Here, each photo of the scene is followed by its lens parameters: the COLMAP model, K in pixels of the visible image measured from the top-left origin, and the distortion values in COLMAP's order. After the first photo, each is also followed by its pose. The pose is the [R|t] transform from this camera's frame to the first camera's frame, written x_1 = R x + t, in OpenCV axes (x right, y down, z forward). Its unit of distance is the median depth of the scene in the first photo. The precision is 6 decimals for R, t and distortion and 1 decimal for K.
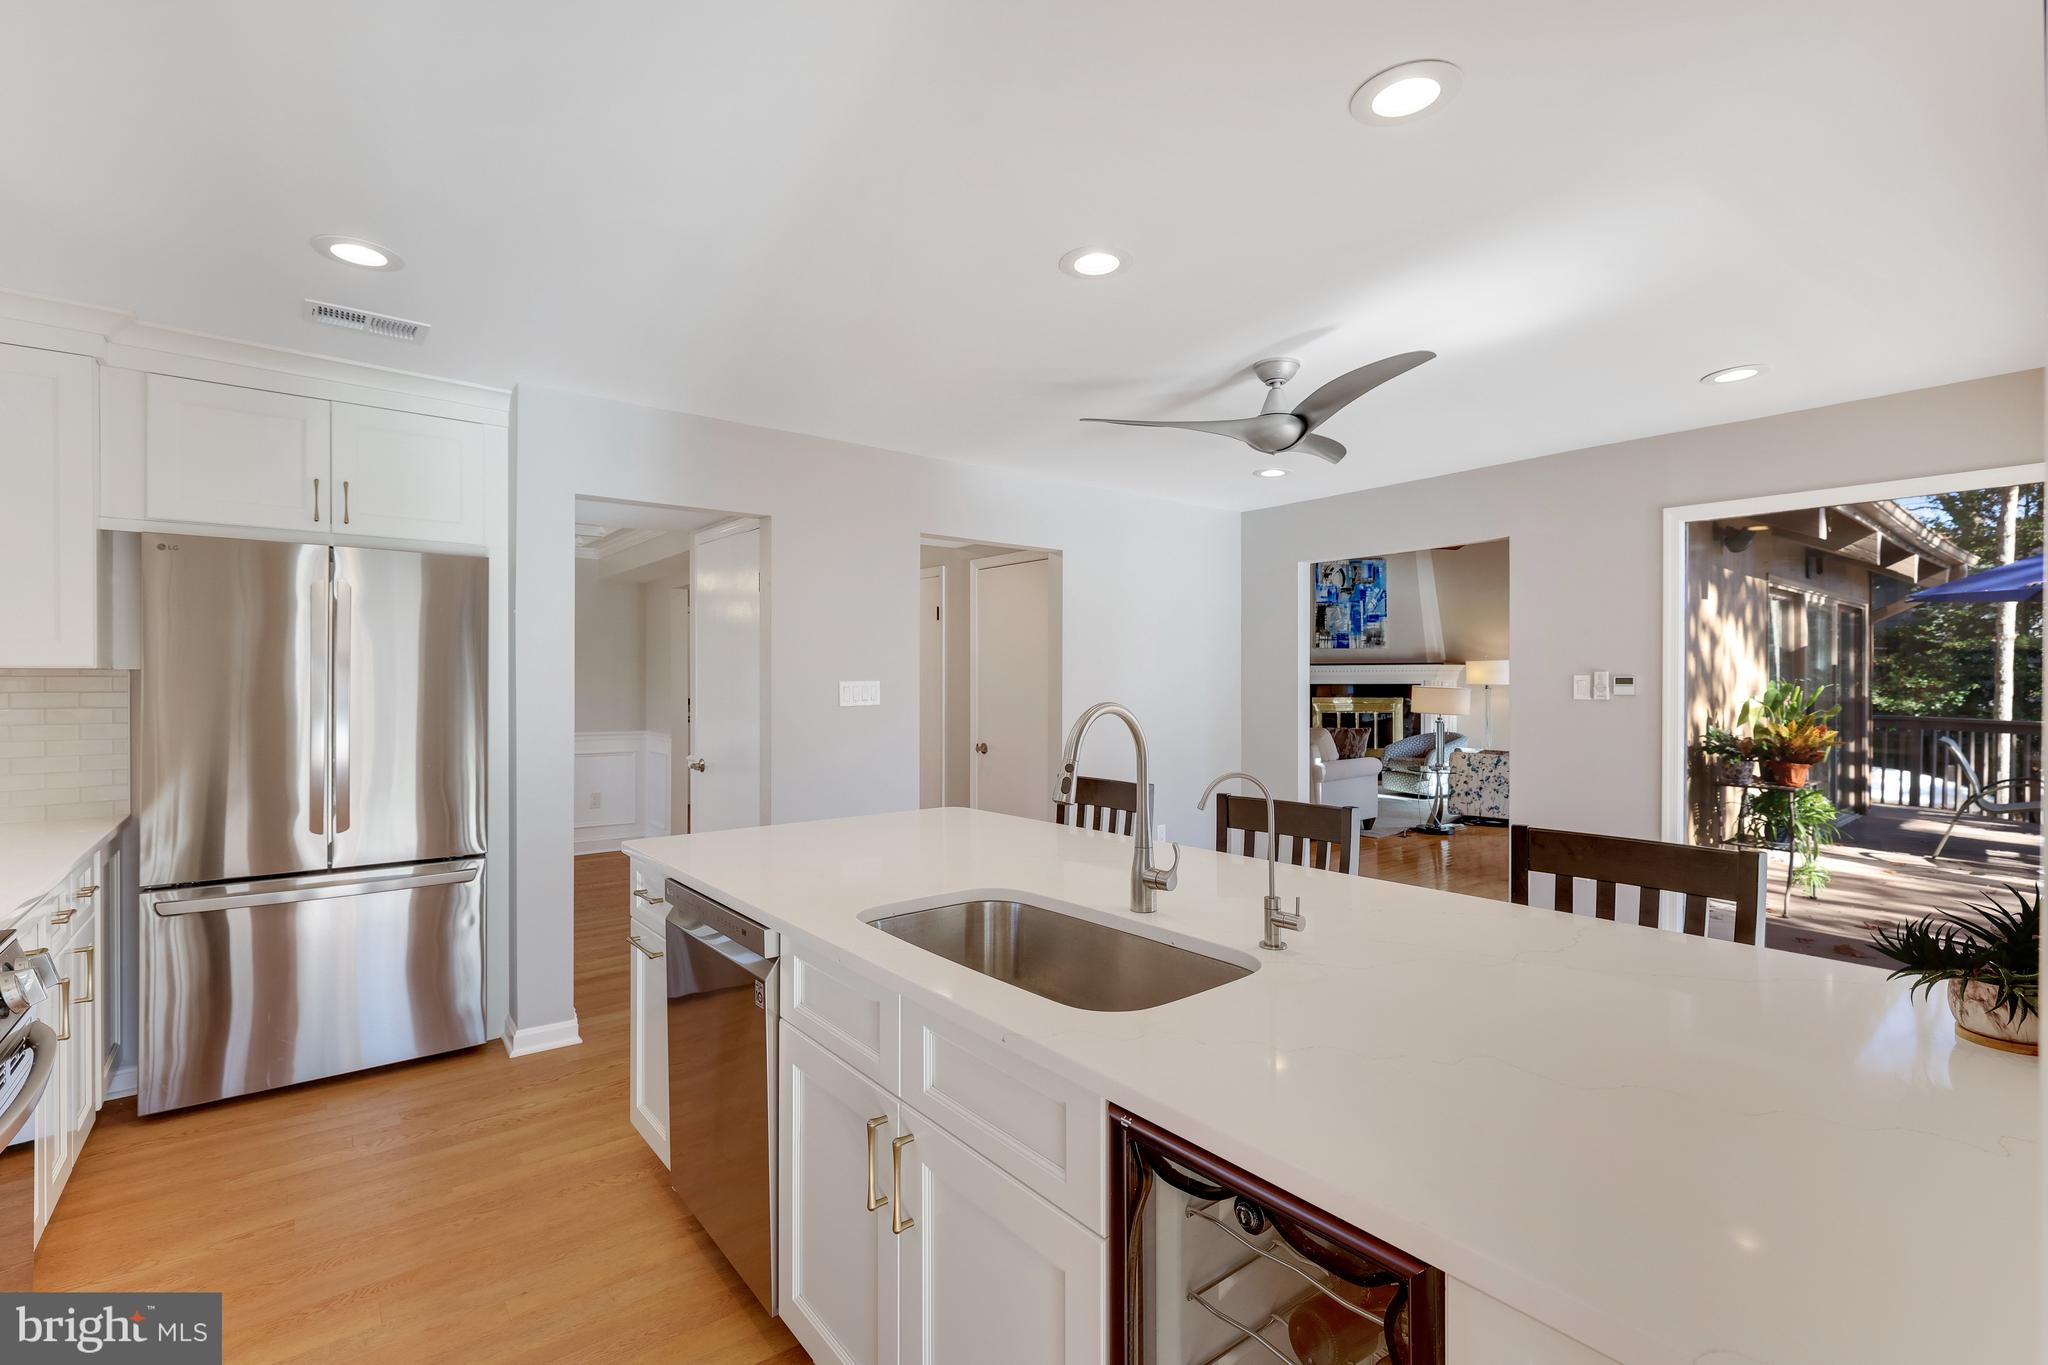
lens RADIAL K [[915.8, 0, 1019.5], [0, 915.8, 682.3], [0, 0, 1]] dist [0.003030, -0.000104]
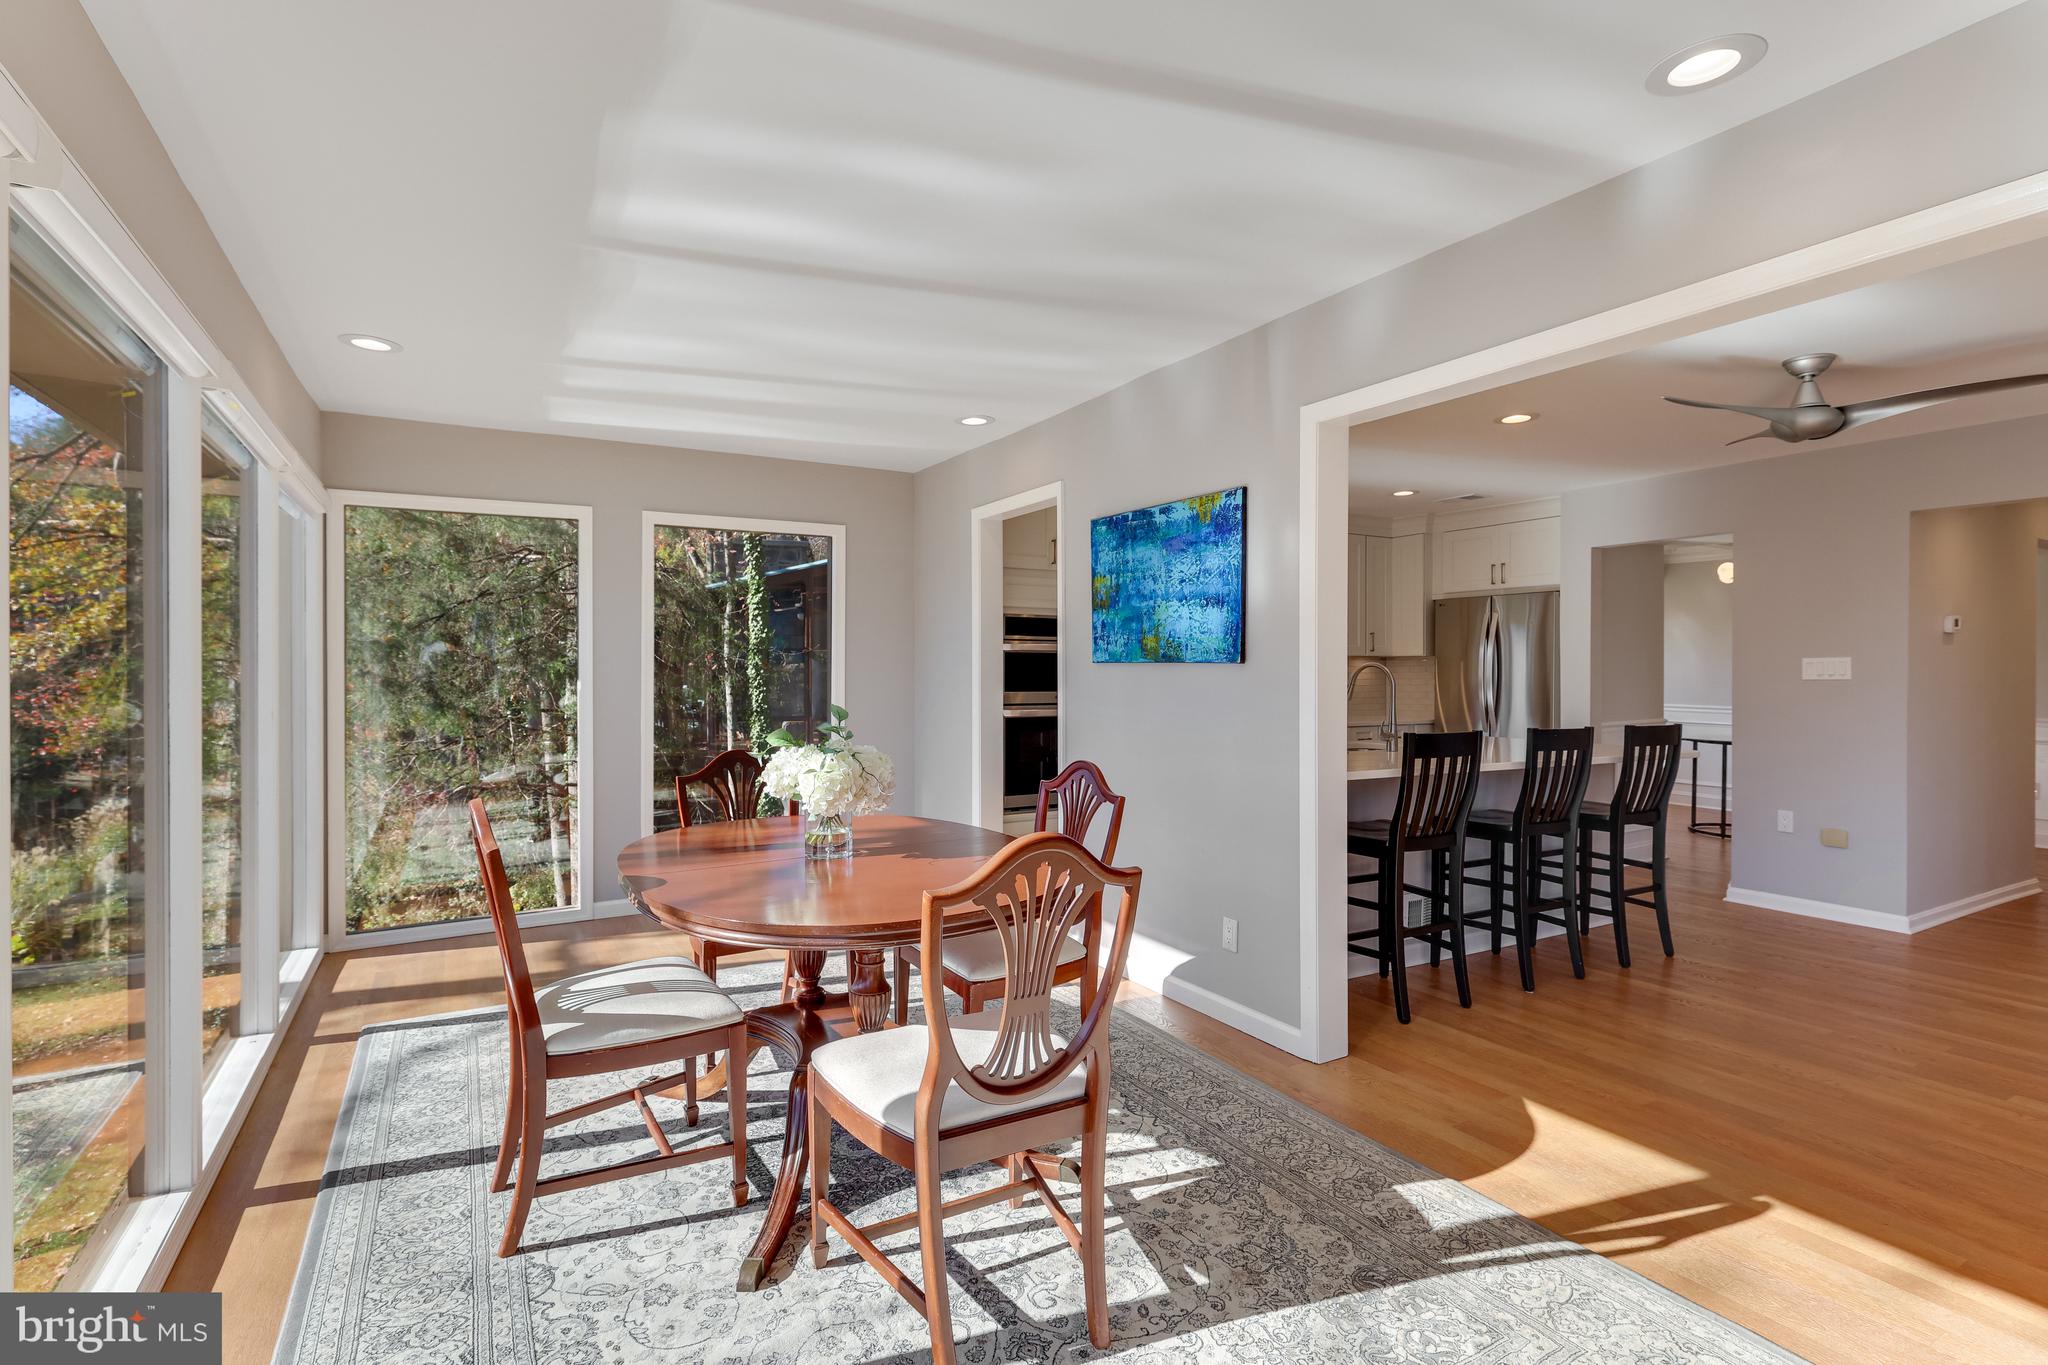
lens RADIAL K [[915.8, 0, 986.0], [0, 915.8, 677.3], [0, 0, 1]] dist [0.003030, -0.000104]
pose [[-0.164257, 0.006807, -0.986394, 1.544072], [-0.006911, 0.999944, 0.008052, 0.029619], [0.986393, 0.008140, -0.164201, 0.217360]]
